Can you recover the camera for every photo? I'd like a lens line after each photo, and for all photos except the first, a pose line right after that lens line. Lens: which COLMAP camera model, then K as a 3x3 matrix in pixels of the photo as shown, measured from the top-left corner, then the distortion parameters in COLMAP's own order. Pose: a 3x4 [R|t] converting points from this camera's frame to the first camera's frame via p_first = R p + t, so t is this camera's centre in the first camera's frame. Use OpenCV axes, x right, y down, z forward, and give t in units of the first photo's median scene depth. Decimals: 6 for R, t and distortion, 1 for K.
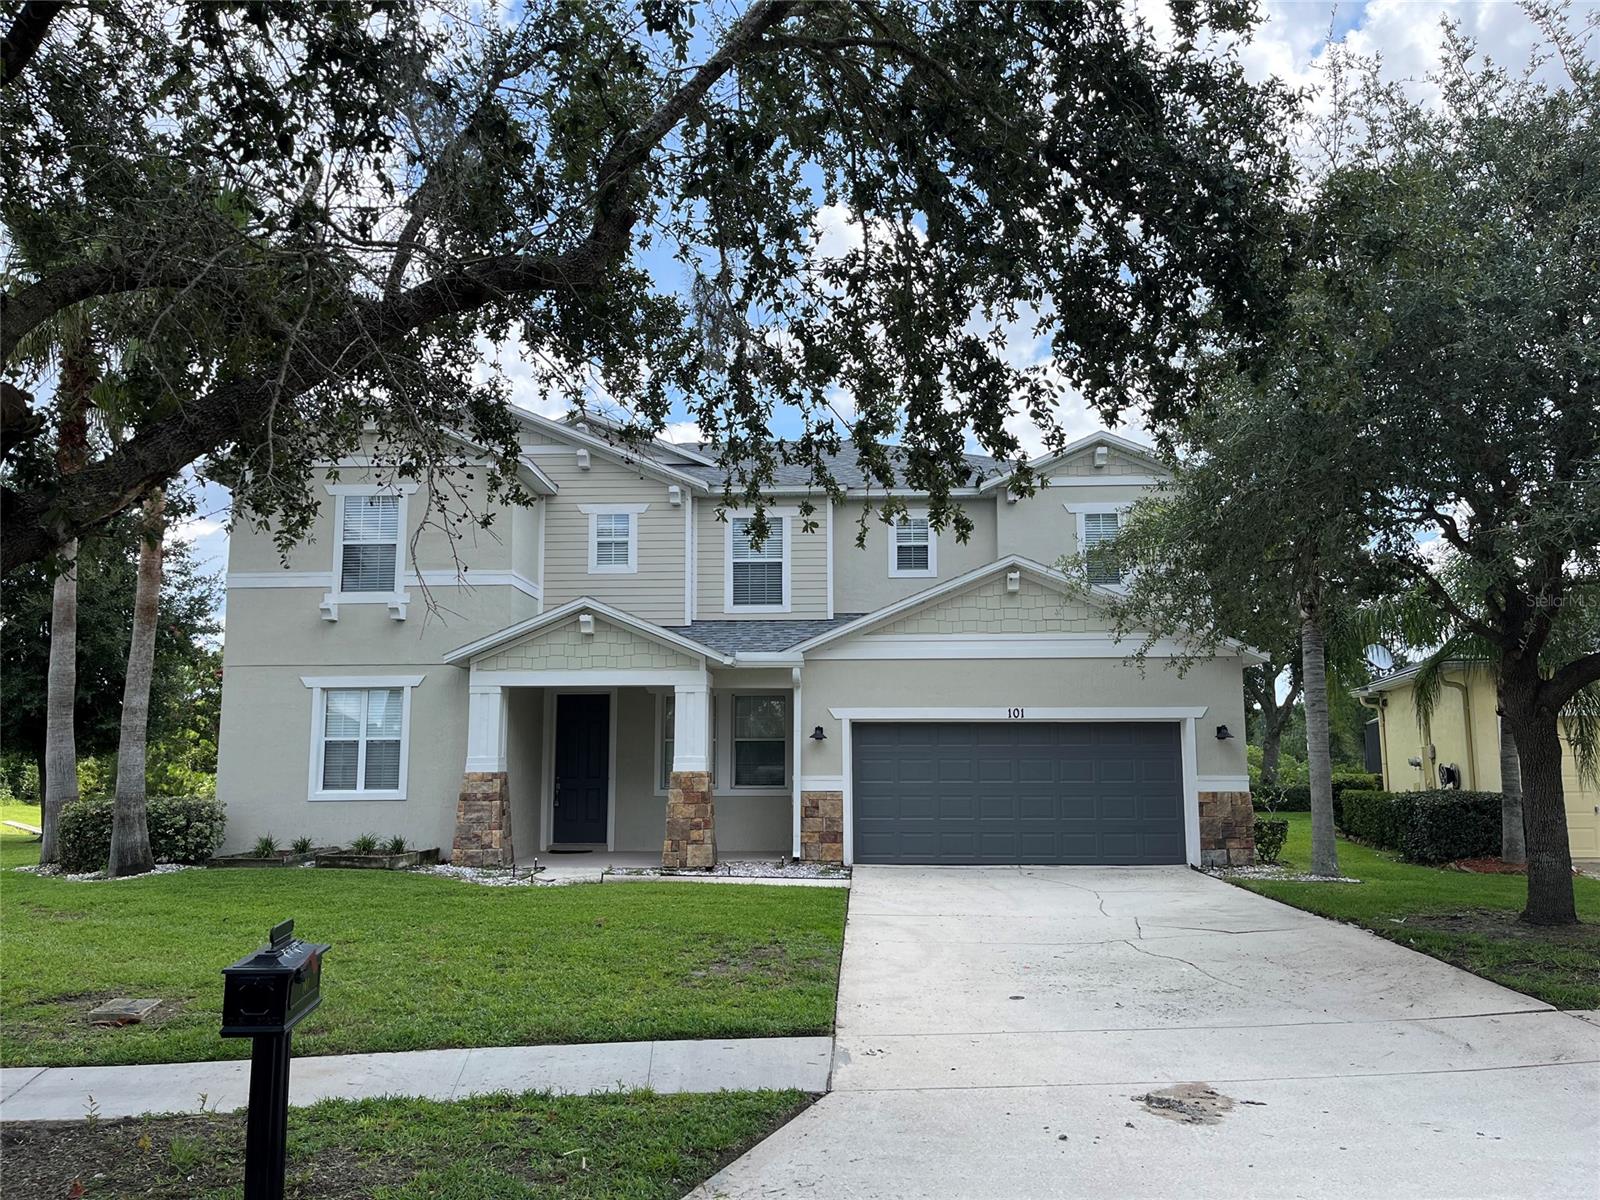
lens RADIAL K [[1198.1, 0, 808.6], [0, 1198.1, 594.7], [0, 0, 1]] dist [0.041795, -0.021618]
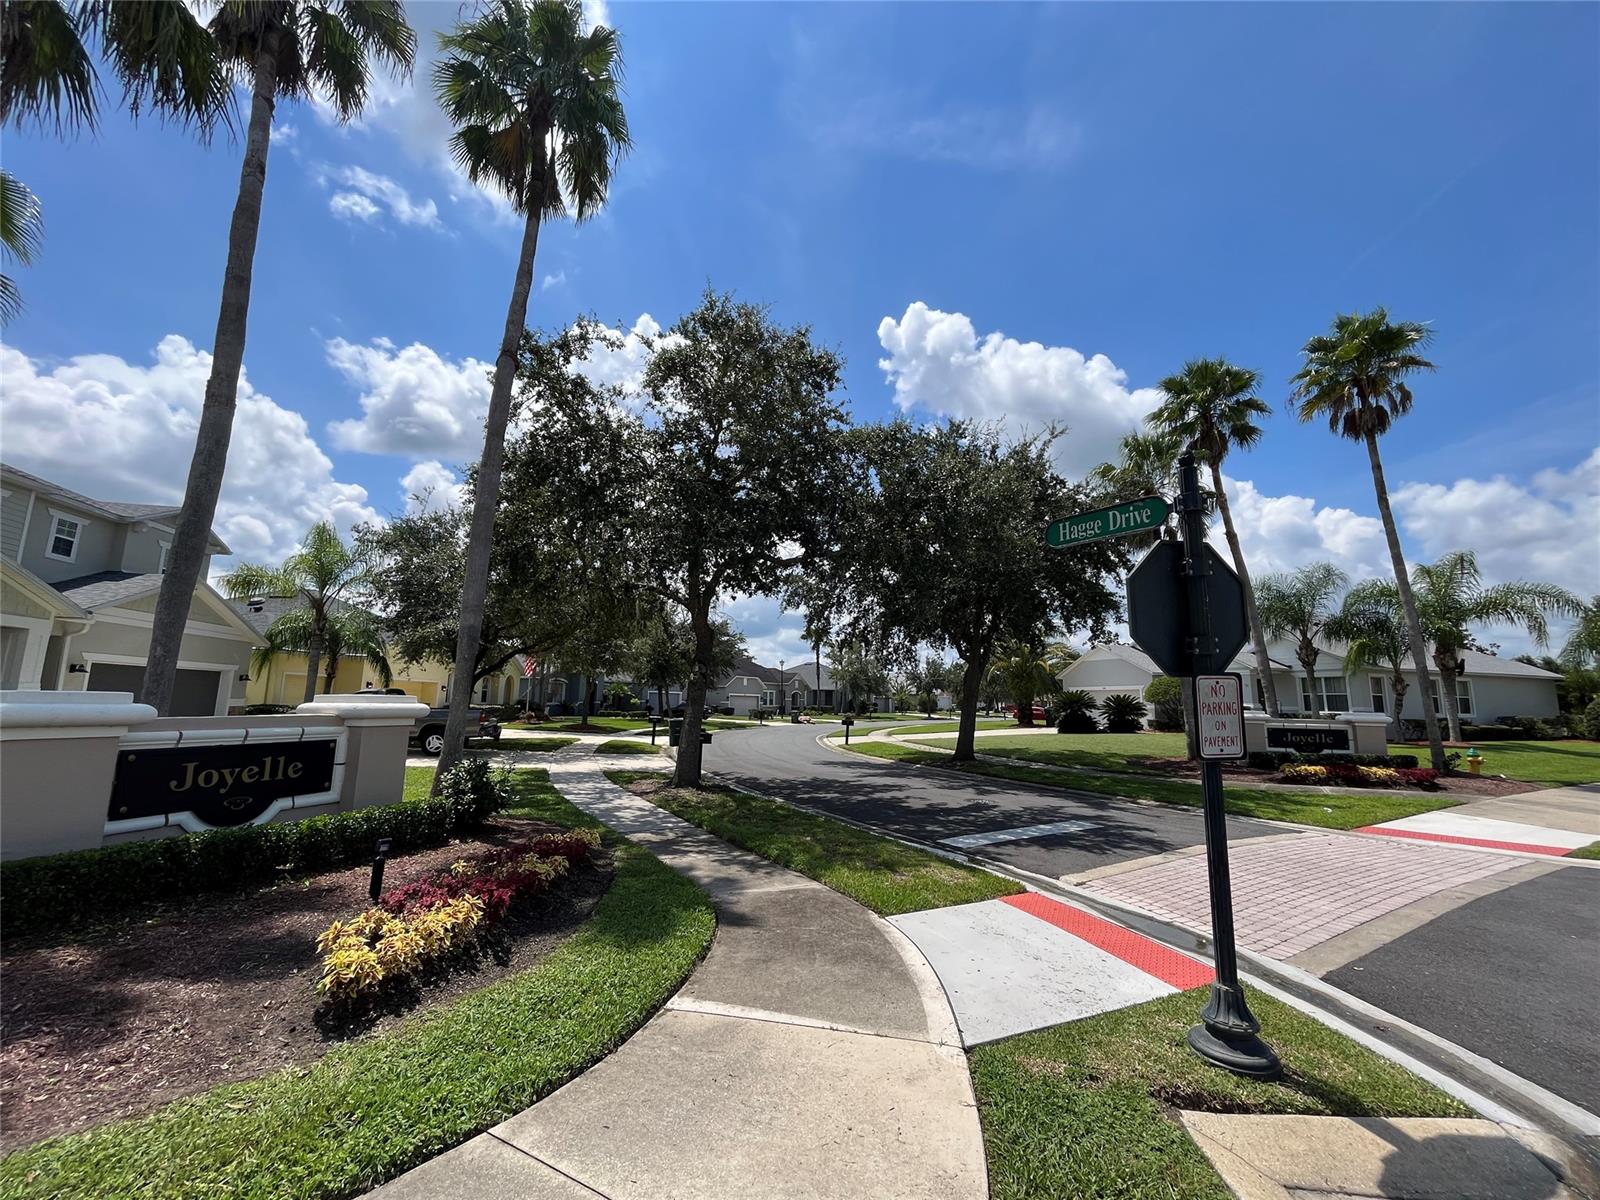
lens RADIAL K [[649.1, 0, 797.1], [0, 649.1, 596.6], [0, 0, 1]] dist [-0.003752, 0.000131]
pose [[-0.245336, 0.156607, 0.956705, -0.987063], [-0.151158, 0.968616, -0.197320, 0.053192], [-0.957581, -0.193023, -0.213964, 0.344471]]
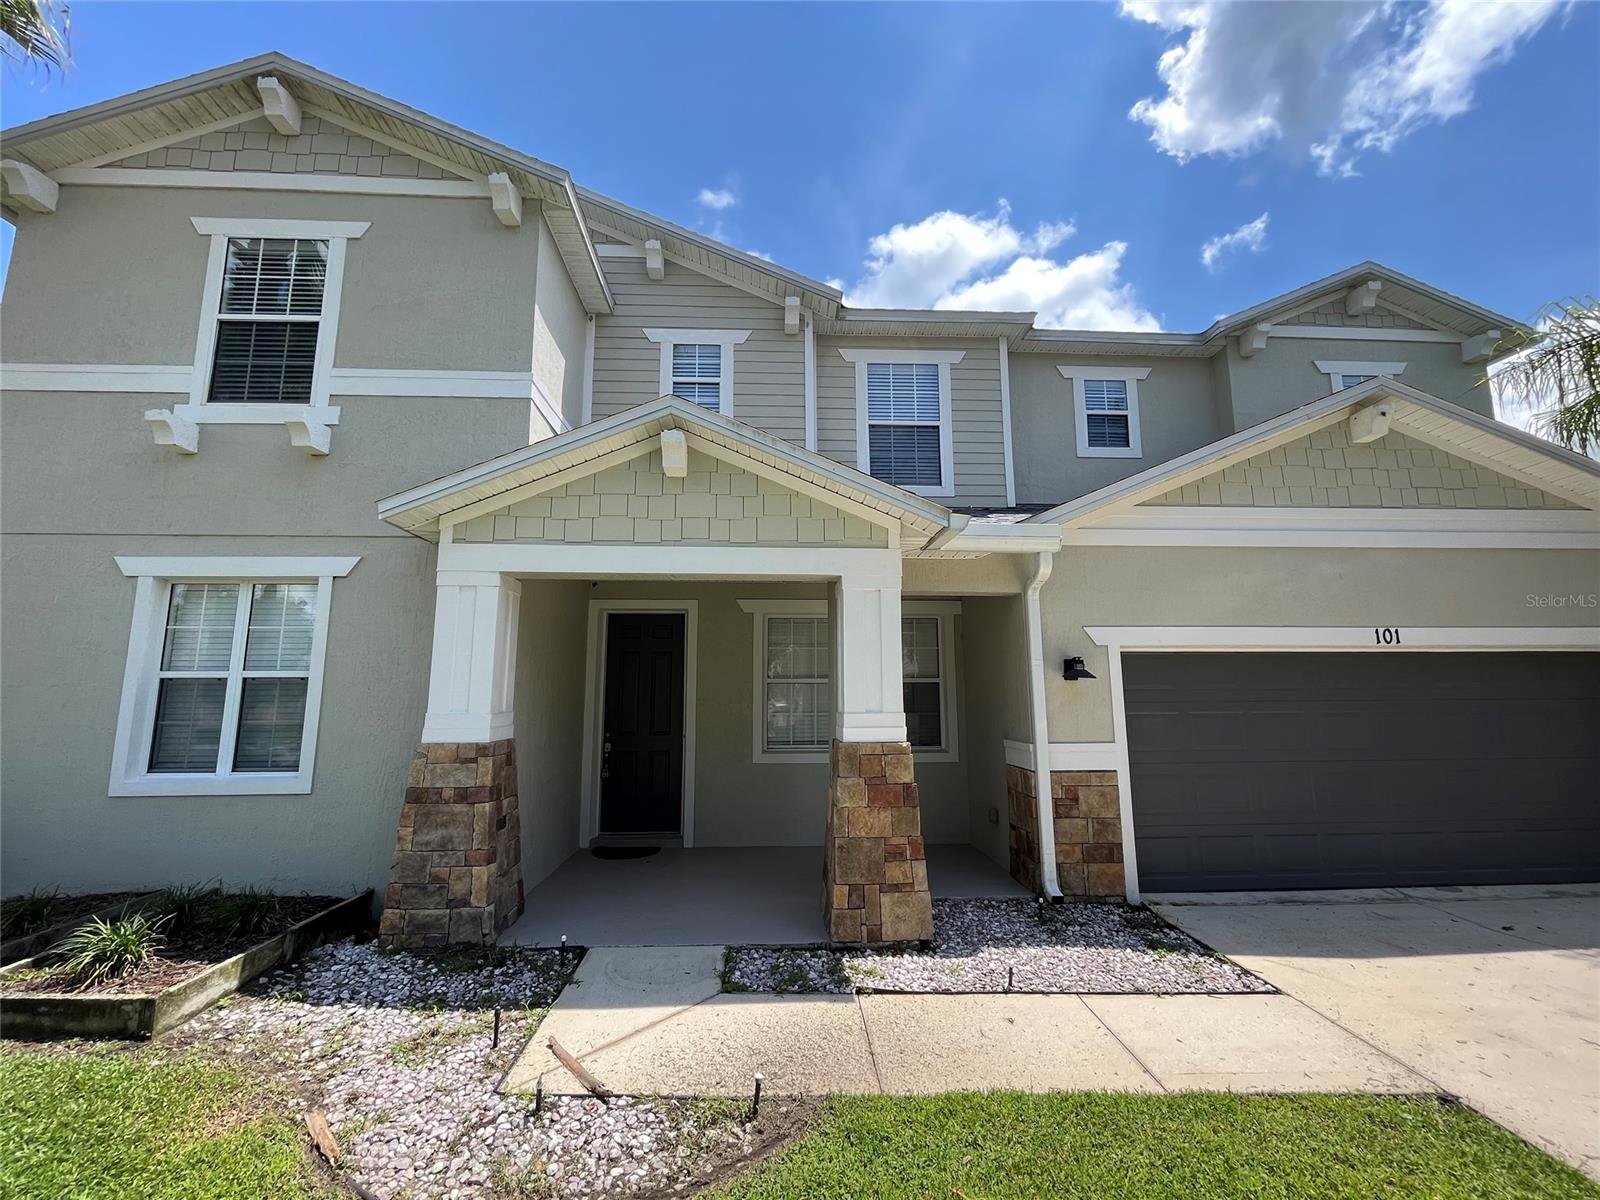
lens RADIAL K [[649.1, 0, 799.0], [0, 649.1, 597.4], [0, 0, 1]] dist [-0.003752, 0.000131]
pose [[0.995645, 0.014306, 0.092120, -0.153973], [-0.013509, 0.999866, -0.009272, 0.086422], [-0.092240, 0.007987, 0.995705, 0.708331]]
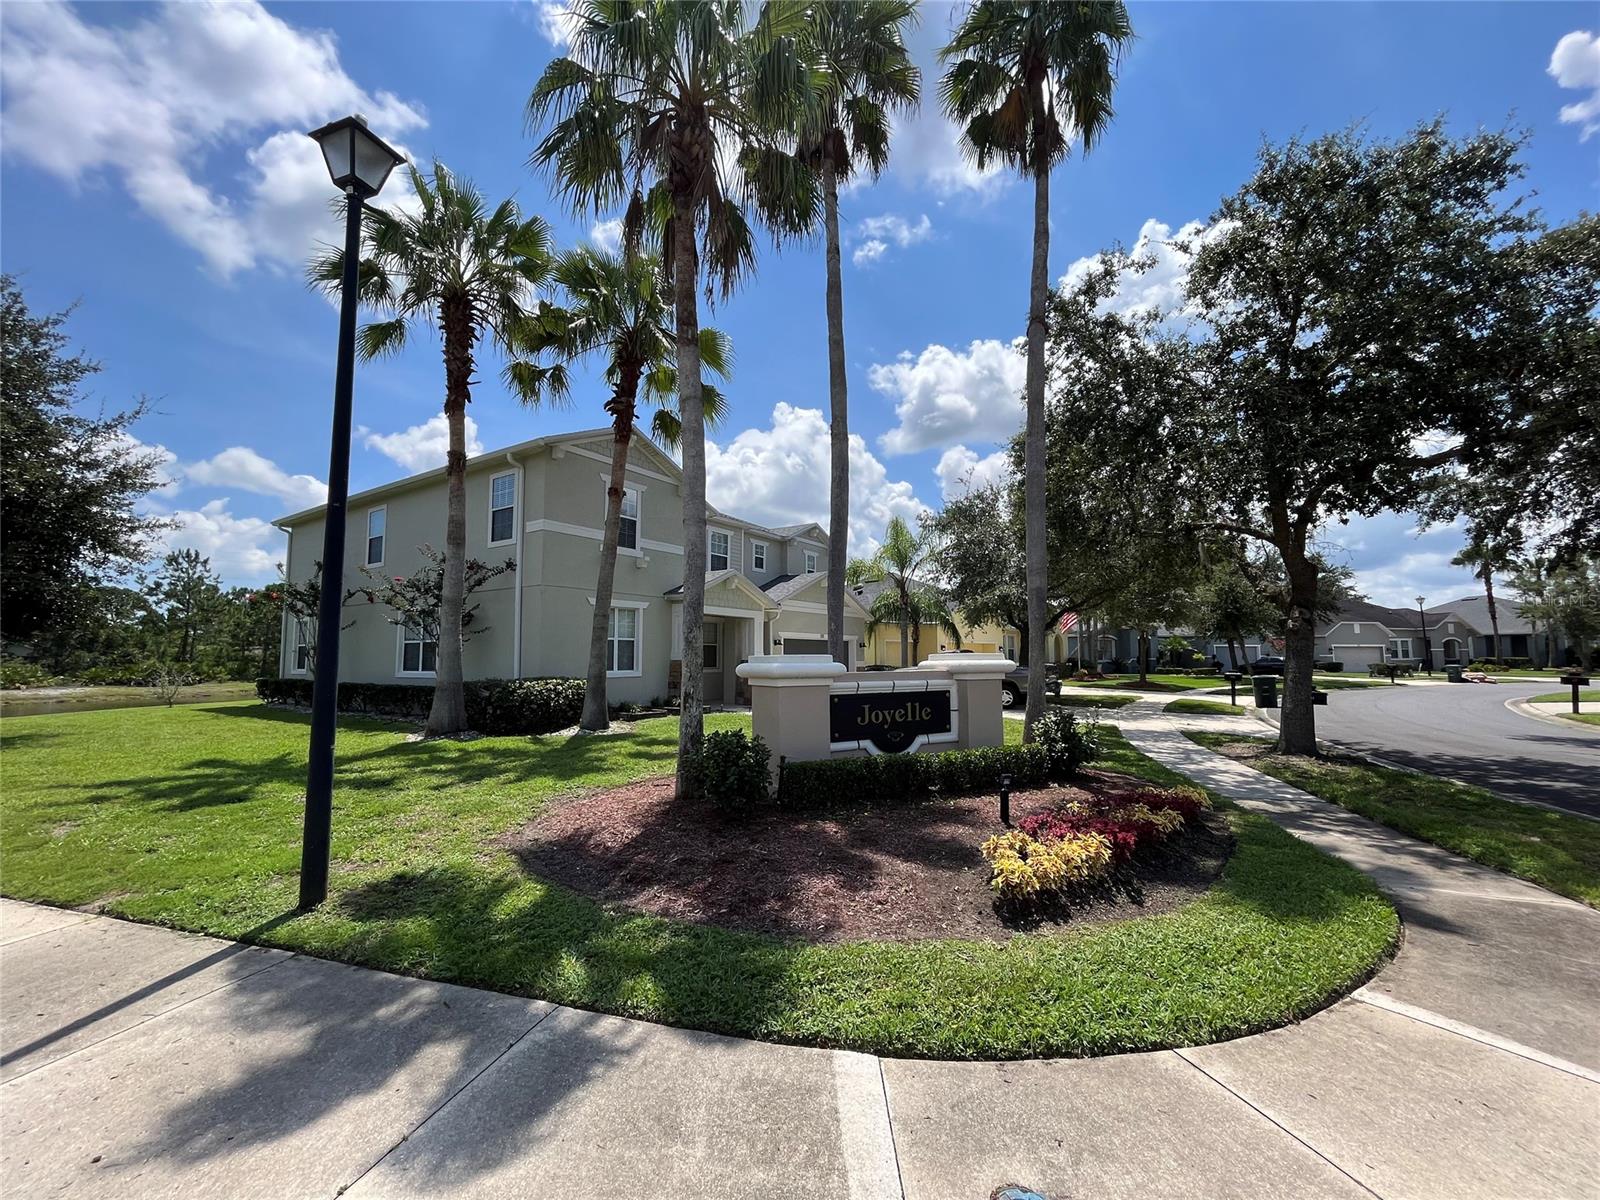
lens RADIAL K [[649.1, 0, 797.4], [0, 649.1, 598.3], [0, 0, 1]] dist [-0.003752, 0.000131]
pose [[0.513941, 0.080466, 0.854043, -0.999736], [-0.117100, 0.992852, -0.023076, 0.058478], [-0.849795, -0.088149, 0.519690, 0.363216]]
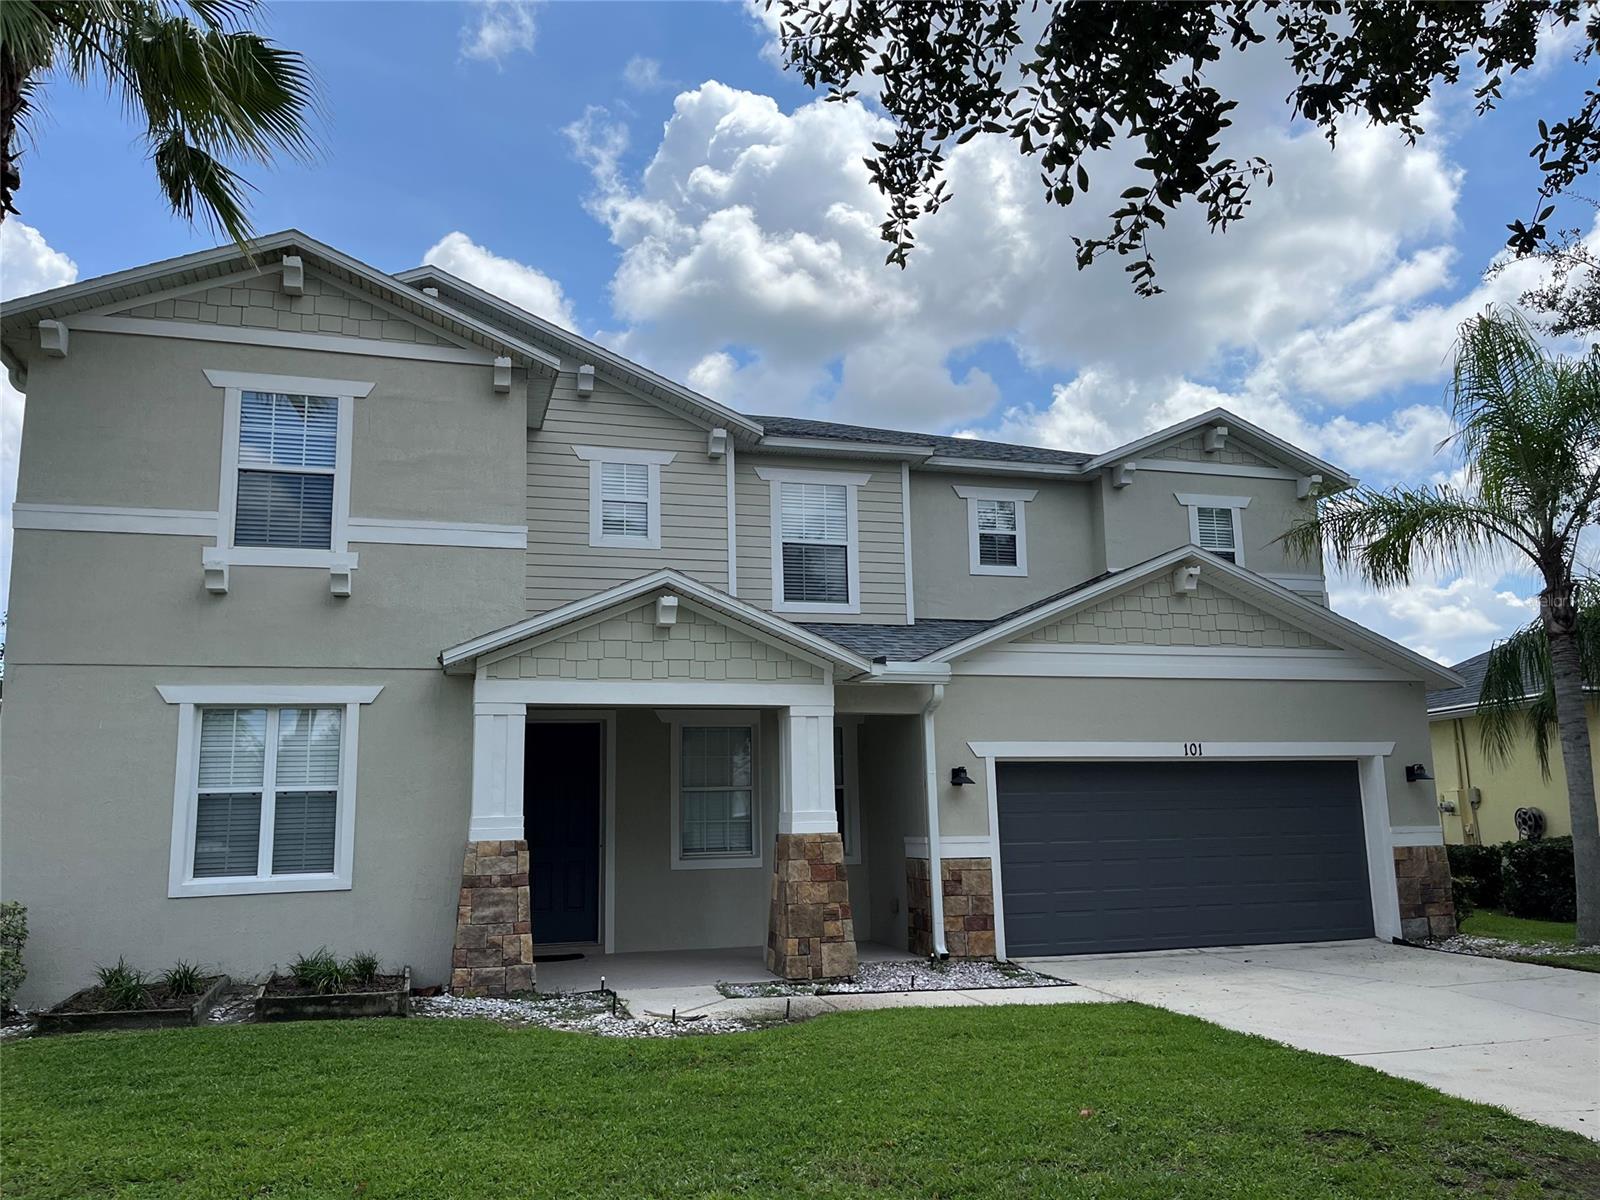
lens RADIAL K [[1198.1, 0, 787.8], [0, 1198.1, 607.7], [0, 0, 1]] dist [0.041795, -0.021618]
pose [[0.947853, 0.039141, 0.316296, -0.324562], [-0.027953, 0.998815, -0.039834, 0.046228], [-0.317480, 0.028915, 0.947824, 0.349936]]
